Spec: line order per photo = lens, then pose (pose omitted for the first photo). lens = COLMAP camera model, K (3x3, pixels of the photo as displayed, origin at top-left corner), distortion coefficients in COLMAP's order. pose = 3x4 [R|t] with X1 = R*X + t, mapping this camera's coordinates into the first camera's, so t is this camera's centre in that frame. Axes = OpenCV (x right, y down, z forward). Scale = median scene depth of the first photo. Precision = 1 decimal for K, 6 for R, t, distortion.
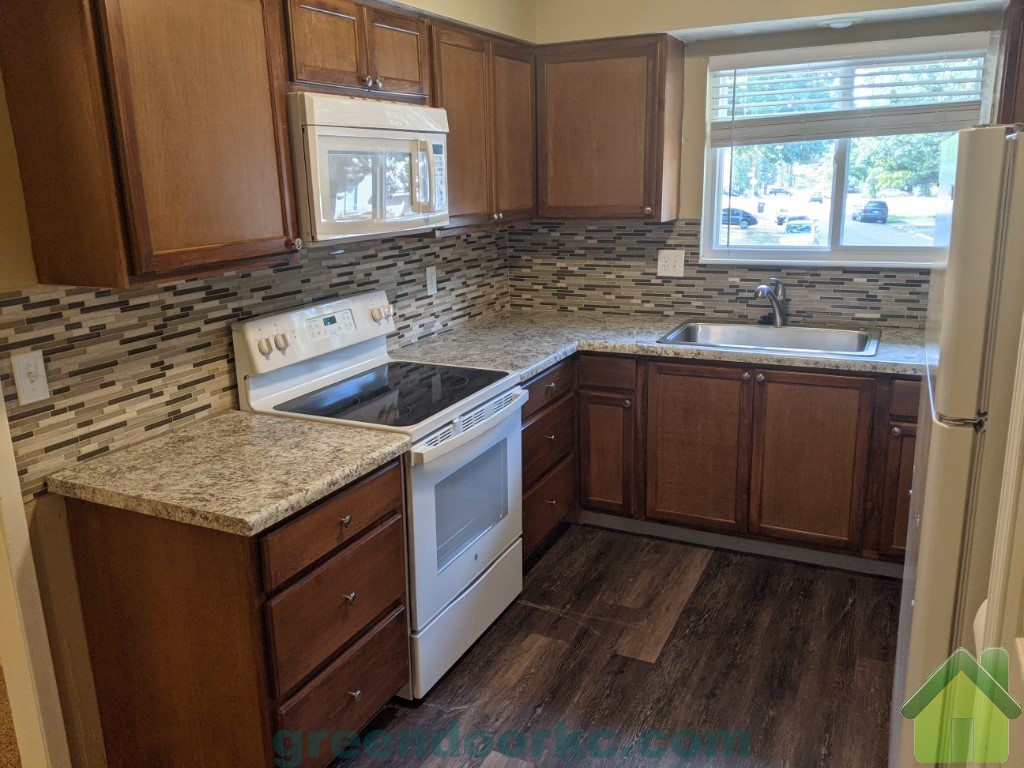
lens RADIAL K [[811.2, 0, 512.0], [0, 811.2, 384.0], [0, 0, 1]] dist [0.148995, -0.253215]
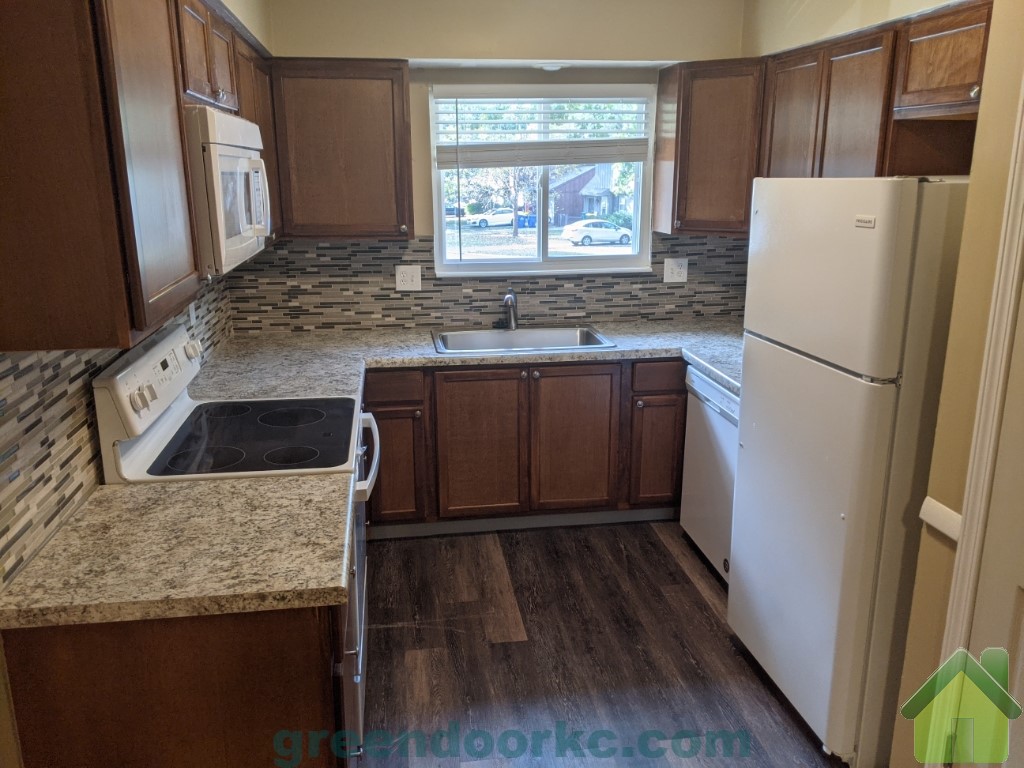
lens RADIAL K [[808.7, 0, 496.0], [0, 808.7, 392.7], [0, 0, 1]] dist [0.161351, -0.248105]
pose [[0.828818, -0.126744, 0.544974, -0.343112], [0.124589, 0.991358, 0.041079, -0.033778], [-0.545470, 0.033850, 0.837446, 0.073738]]
